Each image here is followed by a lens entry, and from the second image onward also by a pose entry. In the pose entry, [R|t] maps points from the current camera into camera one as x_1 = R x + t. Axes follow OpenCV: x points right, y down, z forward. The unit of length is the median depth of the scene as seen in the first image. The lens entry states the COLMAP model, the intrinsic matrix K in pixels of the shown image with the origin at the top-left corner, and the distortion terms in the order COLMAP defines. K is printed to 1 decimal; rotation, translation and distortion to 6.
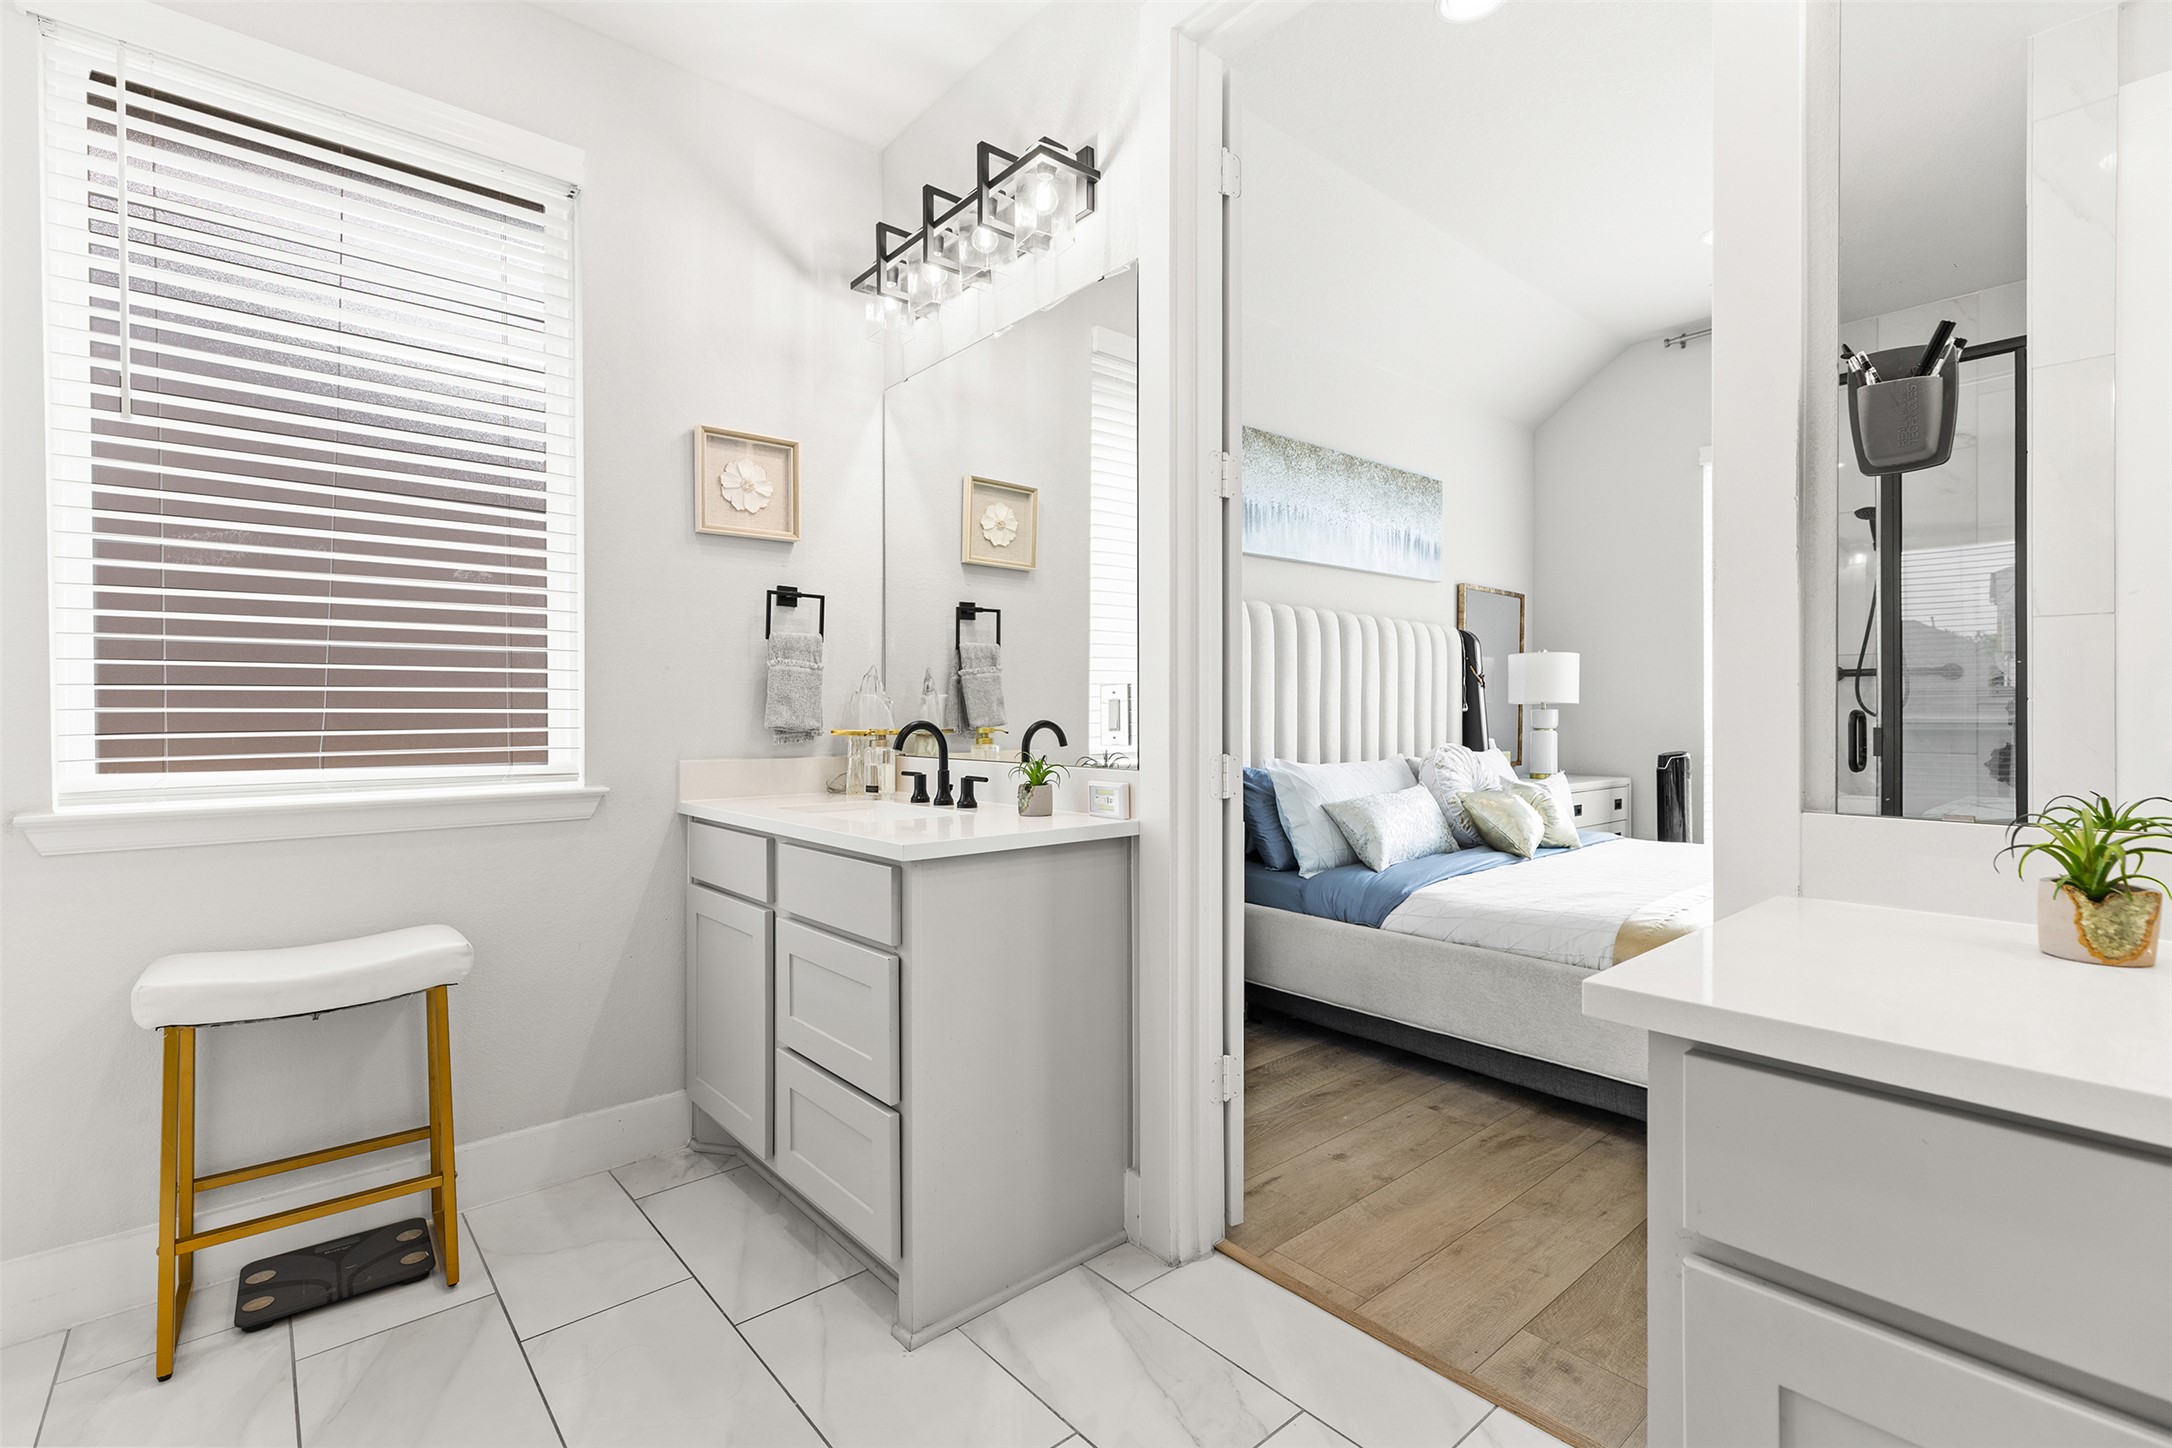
lens RADIAL K [[976.9, 0, 1074.3], [0, 976.9, 720.6], [0, 0, 1]] dist [0.011011, -0.000415]
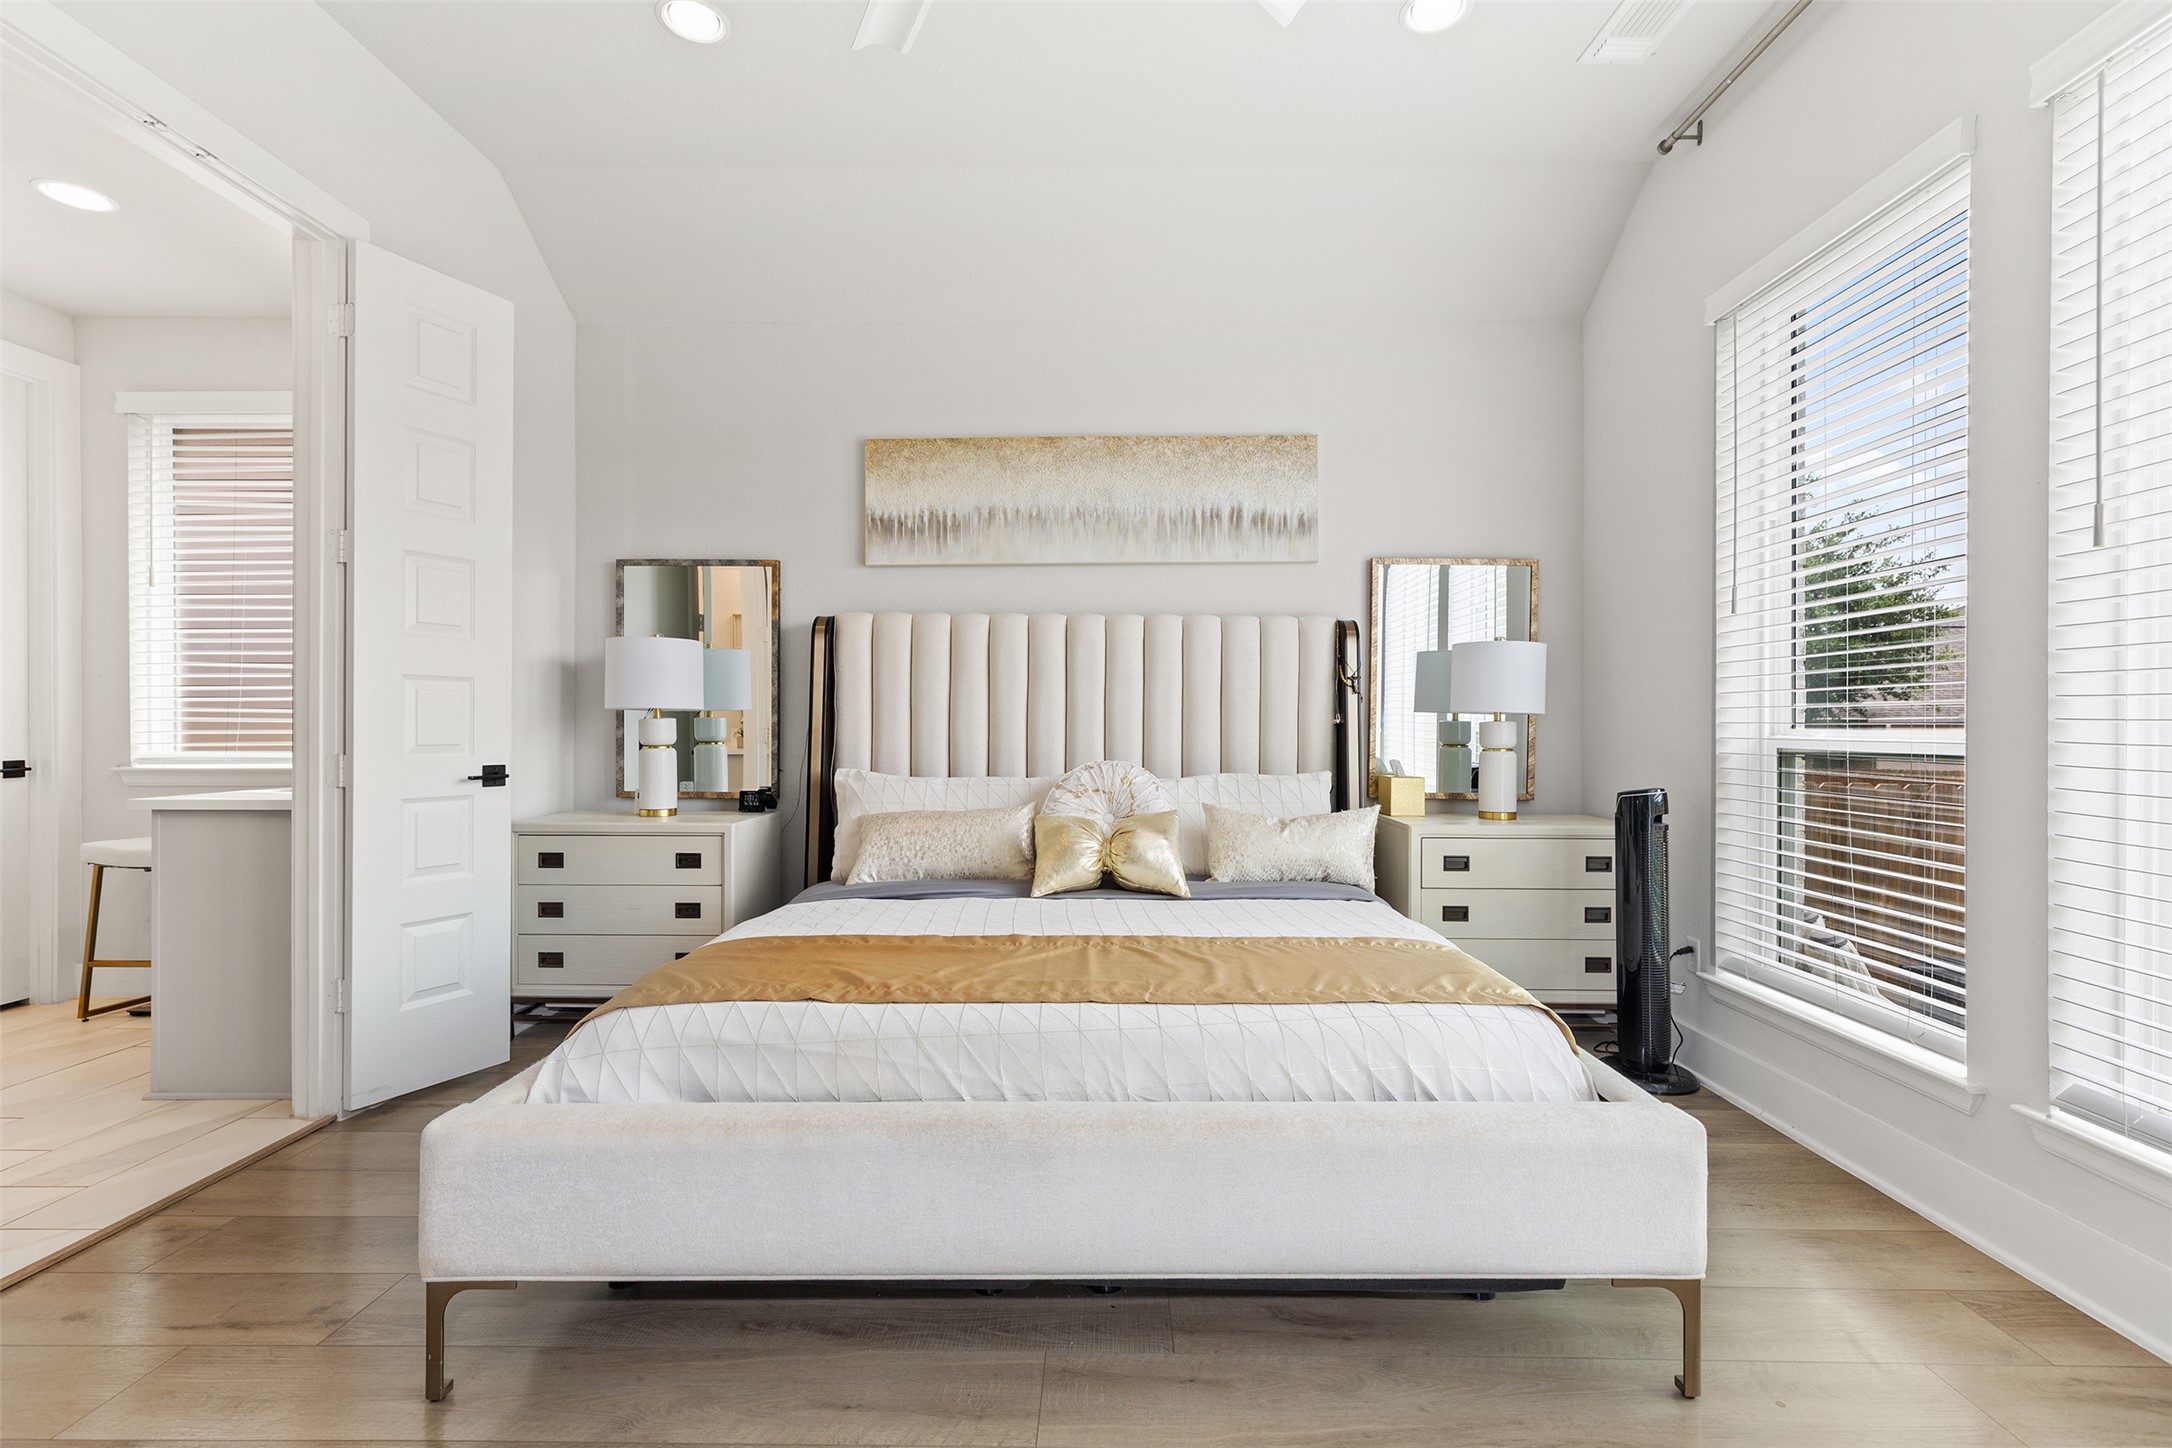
lens RADIAL K [[982.4, 0, 1098.2], [0, 982.4, 717.9], [0, 0, 1]] dist [-0.004578, -0.000719]
pose [[0.756008, 0.005431, -0.654540, 1.240020], [-0.007023, 0.999975, 0.000186, -0.020247], [0.654525, 0.004456, 0.756027, 0.449850]]
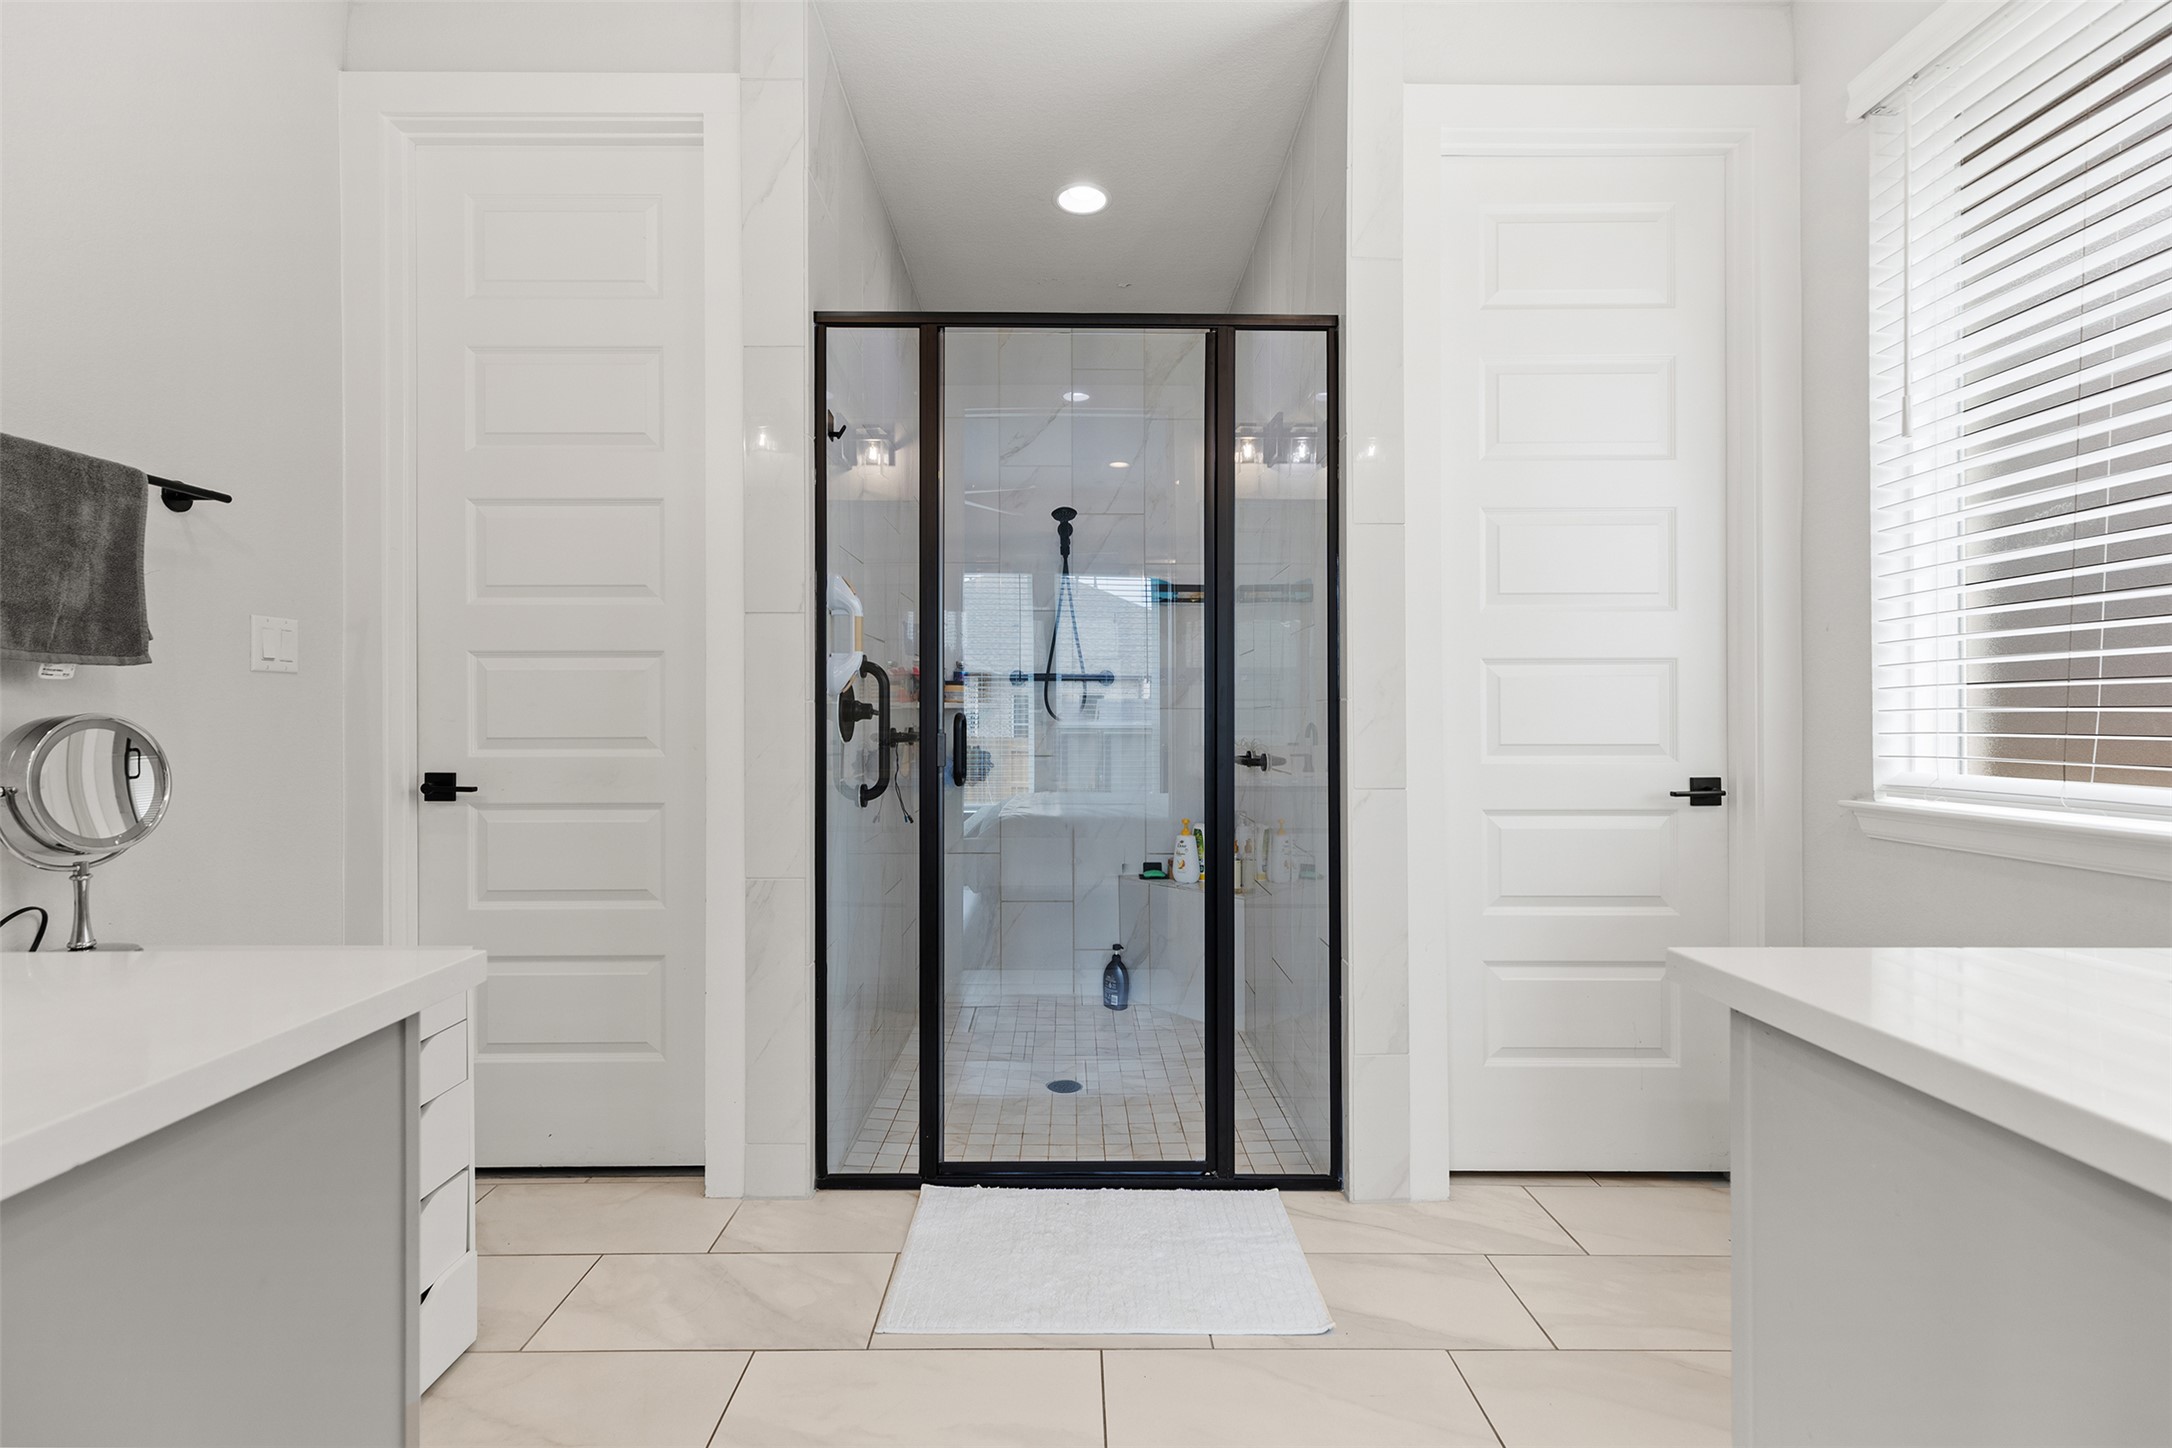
lens RADIAL K [[982.4, 0, 1098.2], [0, 982.4, 717.9], [0, 0, 1]] dist [-0.004578, -0.000719]
pose [[-0.611921, -0.001509, -0.790918, 0.247874], [0.004092, 0.999979, -0.005074, -0.000764], [0.790909, -0.006341, -0.611901, 0.582210]]
